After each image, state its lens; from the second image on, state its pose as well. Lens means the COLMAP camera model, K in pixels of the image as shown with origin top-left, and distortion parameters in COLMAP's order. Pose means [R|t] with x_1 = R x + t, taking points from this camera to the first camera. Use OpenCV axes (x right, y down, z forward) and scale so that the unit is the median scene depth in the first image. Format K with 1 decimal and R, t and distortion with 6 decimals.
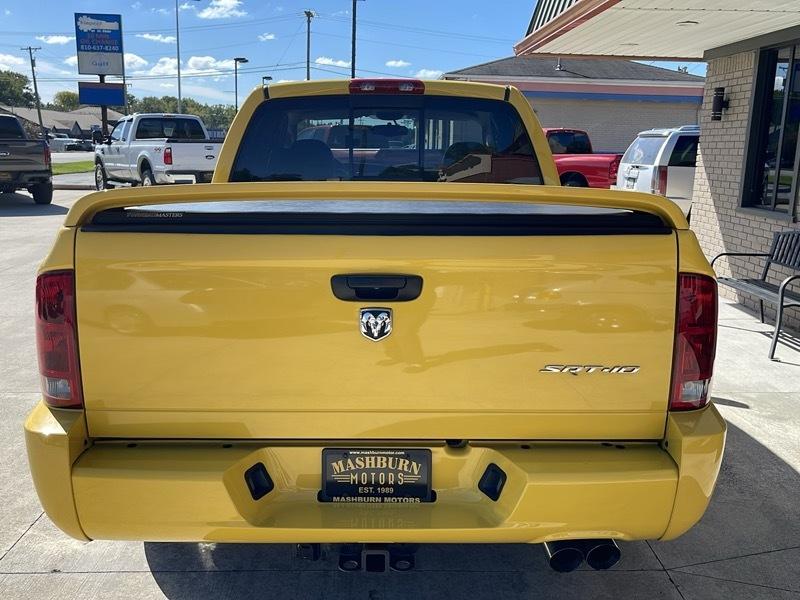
lens RADIAL K [[791.5, 0, 400.0], [0, 791.5, 300.0], [0, 0, 1]] dist [0.032873, -0.003731]
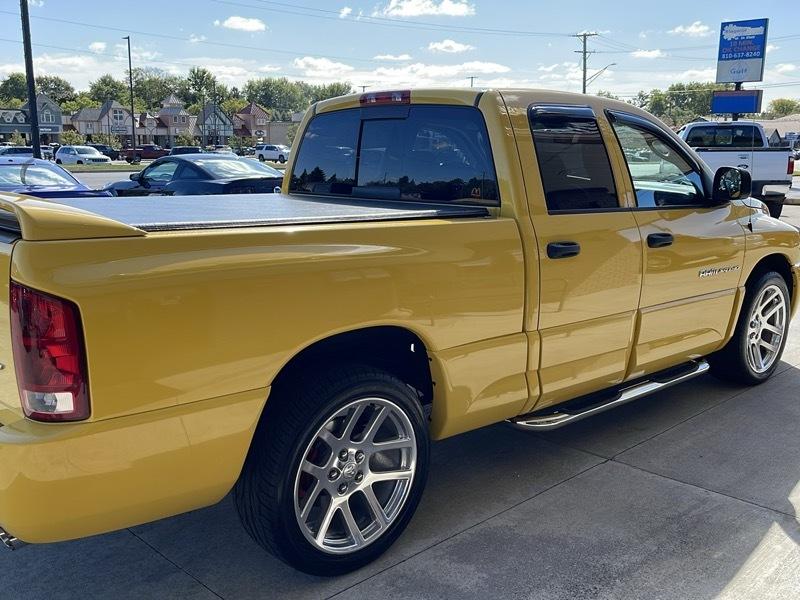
lens RADIAL K [[789.8, 0, 400.0], [0, 789.8, 300.0], [0, 0, 1]] dist [0.076210, -0.113991]
pose [[0.677684, 0.130918, -0.723606, 0.187682], [-0.138812, 0.989108, 0.048951, -0.016710], [0.722133, 0.067272, 0.688476, 0.083868]]
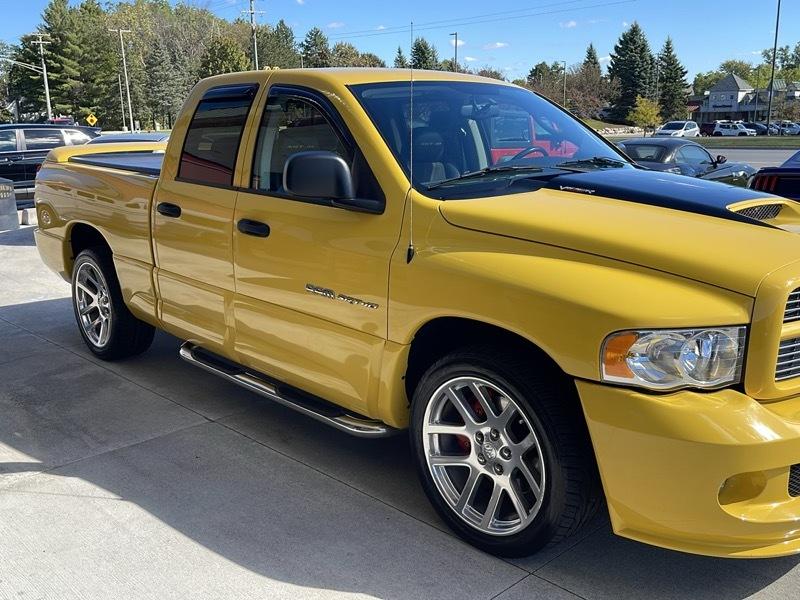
lens RADIAL K [[791.5, 0, 400.0], [0, 791.5, 300.0], [0, 0, 1]] dist [0.032873, -0.003731]
pose [[-0.739294, 0.137929, -0.659106, 0.181225], [-0.133516, 0.929340, 0.344240, -0.101982], [0.660014, 0.342495, -0.668639, 0.512339]]
